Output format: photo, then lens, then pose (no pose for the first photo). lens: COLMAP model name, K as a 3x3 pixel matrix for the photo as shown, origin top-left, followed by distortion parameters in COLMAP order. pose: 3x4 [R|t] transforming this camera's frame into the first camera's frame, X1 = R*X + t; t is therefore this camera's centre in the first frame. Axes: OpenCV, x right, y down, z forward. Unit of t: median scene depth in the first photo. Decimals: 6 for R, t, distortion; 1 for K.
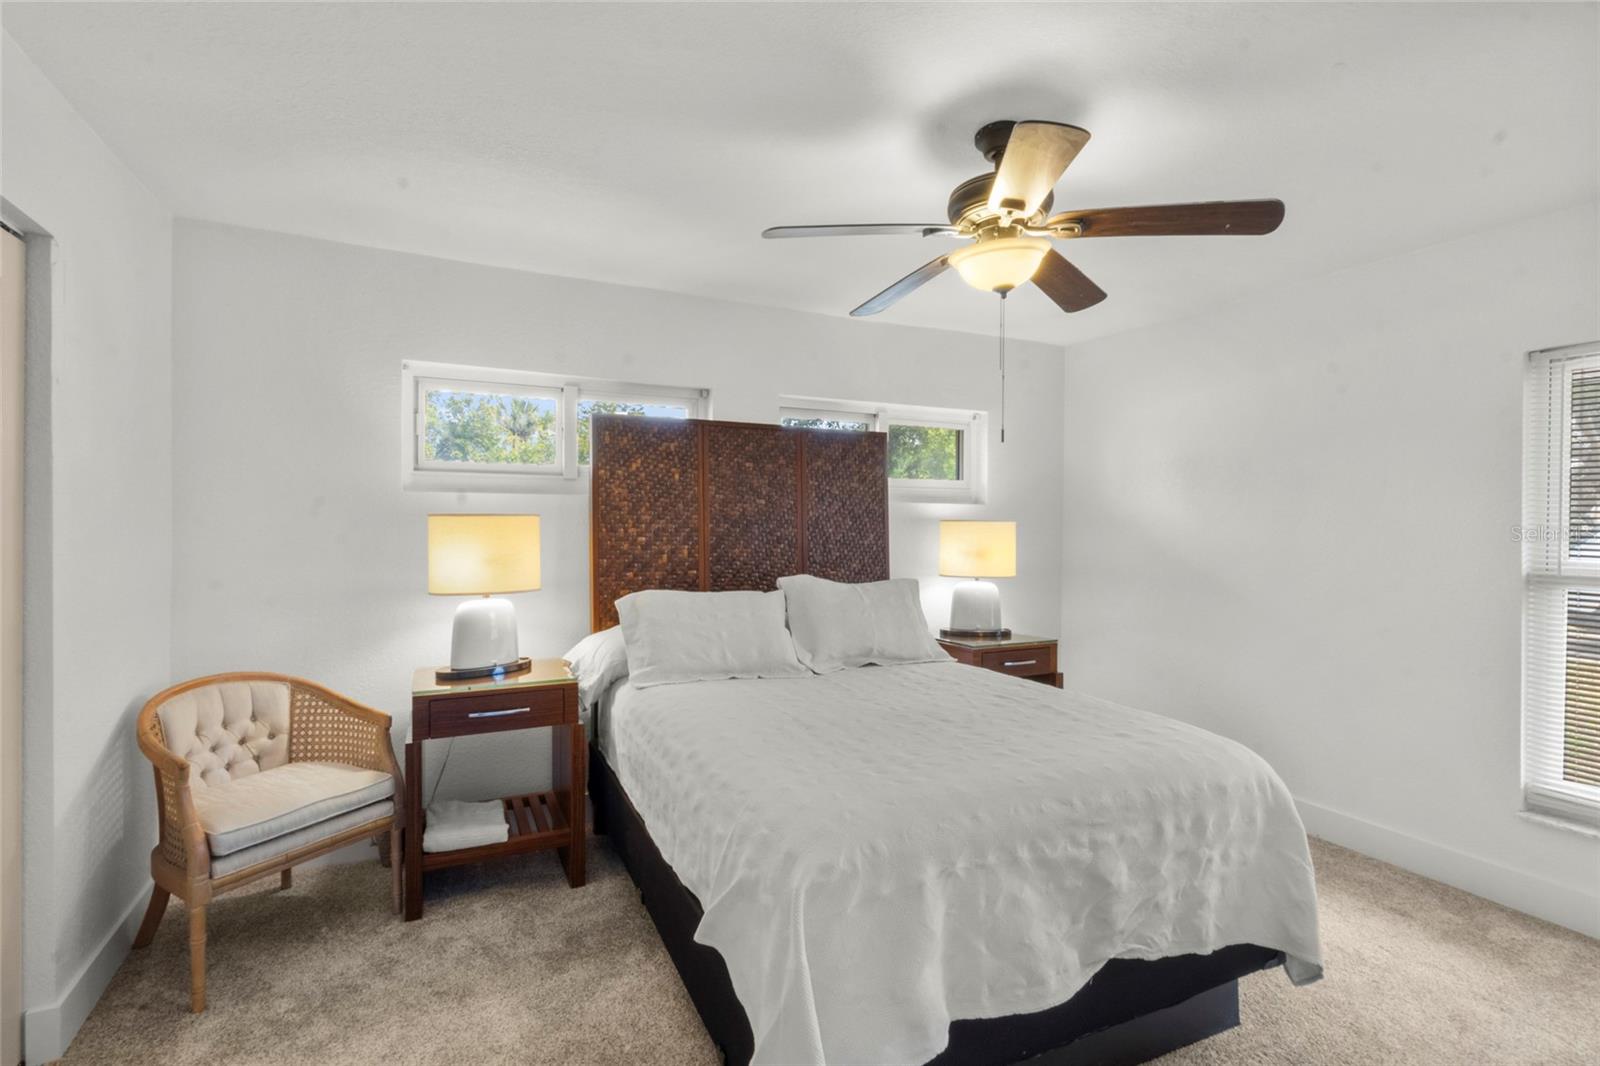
lens RADIAL K [[736.6, 0, 798.2], [0, 736.6, 523.1], [0, 0, 1]] dist [0.001210, 0.000347]
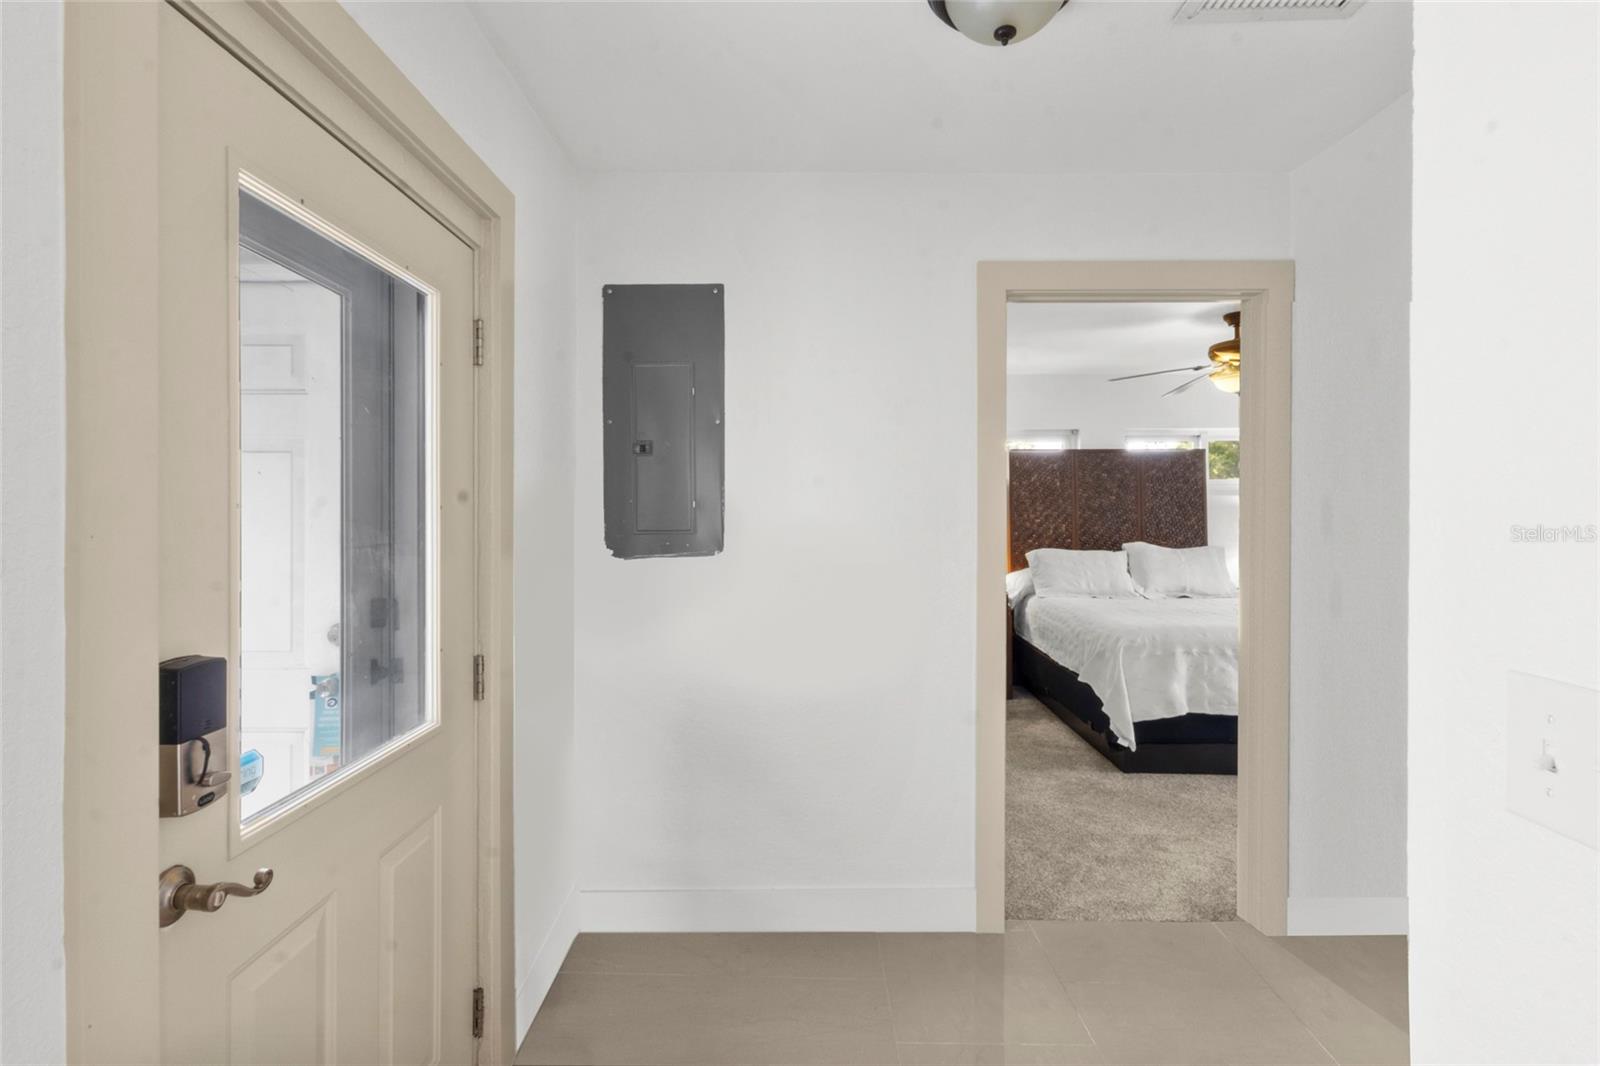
lens RADIAL K [[736.6, 0, 798.2], [0, 736.6, 523.1], [0, 0, 1]] dist [0.001210, 0.000347]
pose [[0.891822, -0.000912, -0.452385, 0.072633], [0.007672, 0.999885, 0.013108, 0.000424], [0.452320, -0.015161, 0.891727, -0.831870]]
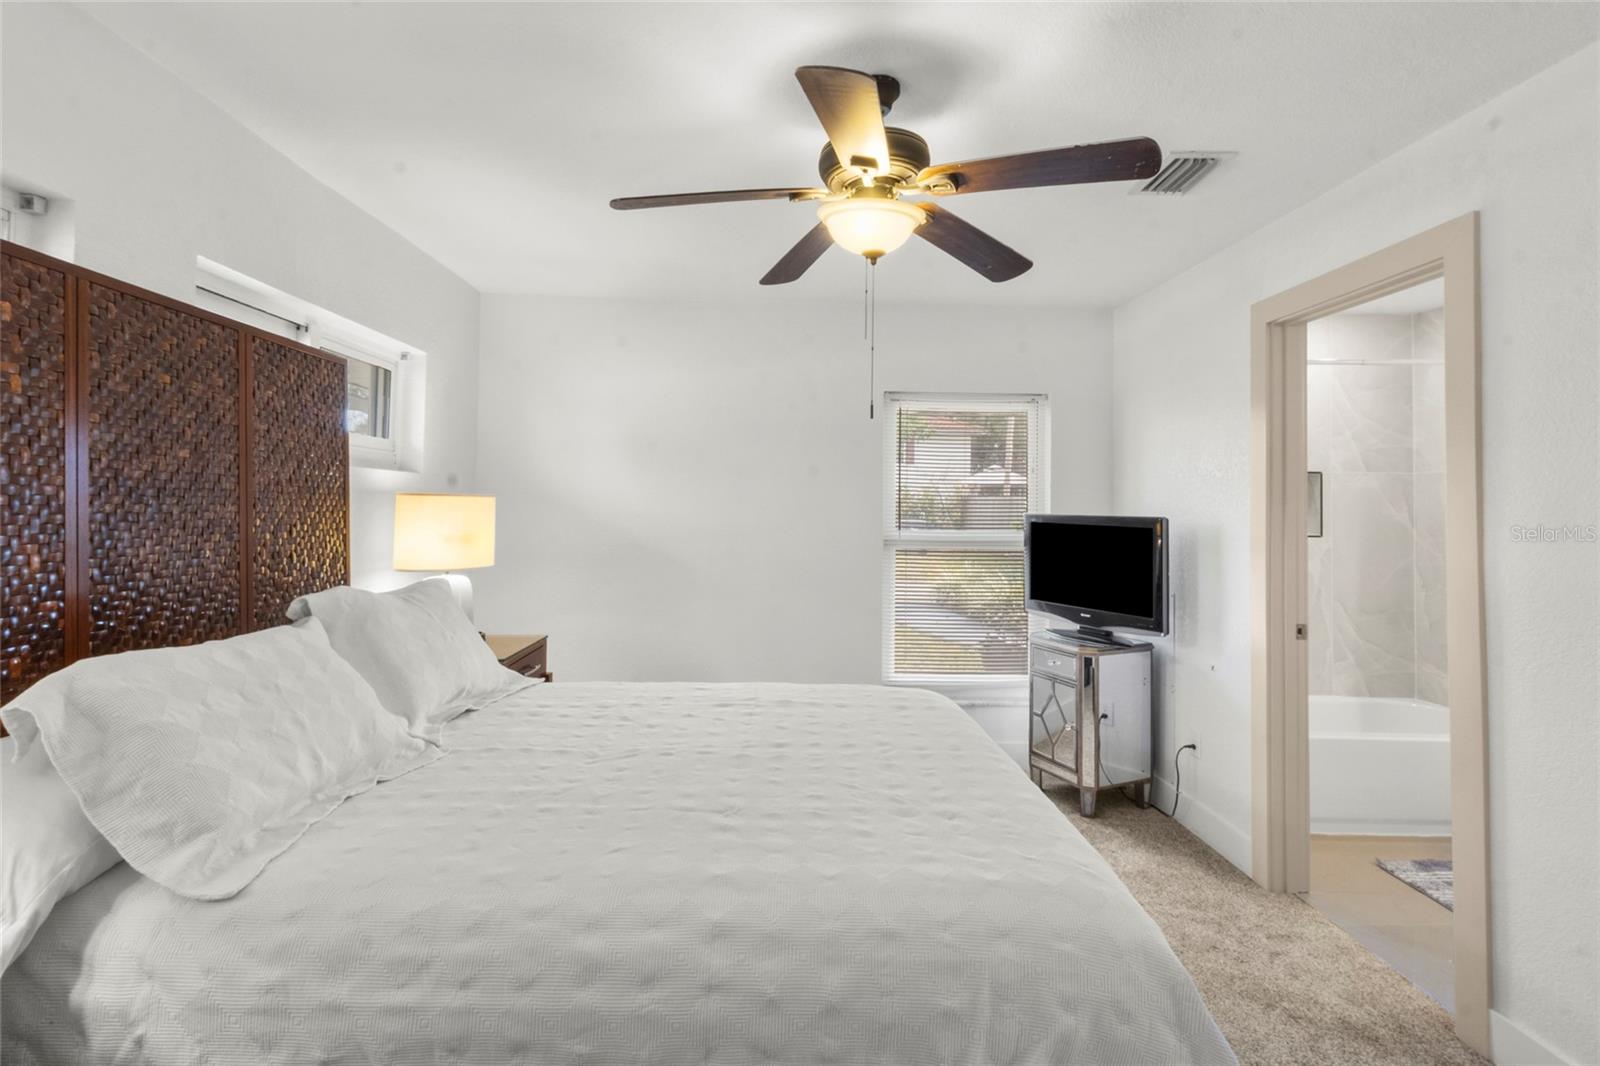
lens RADIAL K [[747.2, 0, 799.5], [0, 747.2, 490.7], [0, 0, 1]] dist [0.000465, -0.000288]
pose [[0.424026, 0.021076, 0.905405, -0.389166], [-0.016499, 0.999743, -0.015545, -0.002557], [-0.905499, -0.008347, 0.424265, 0.442114]]
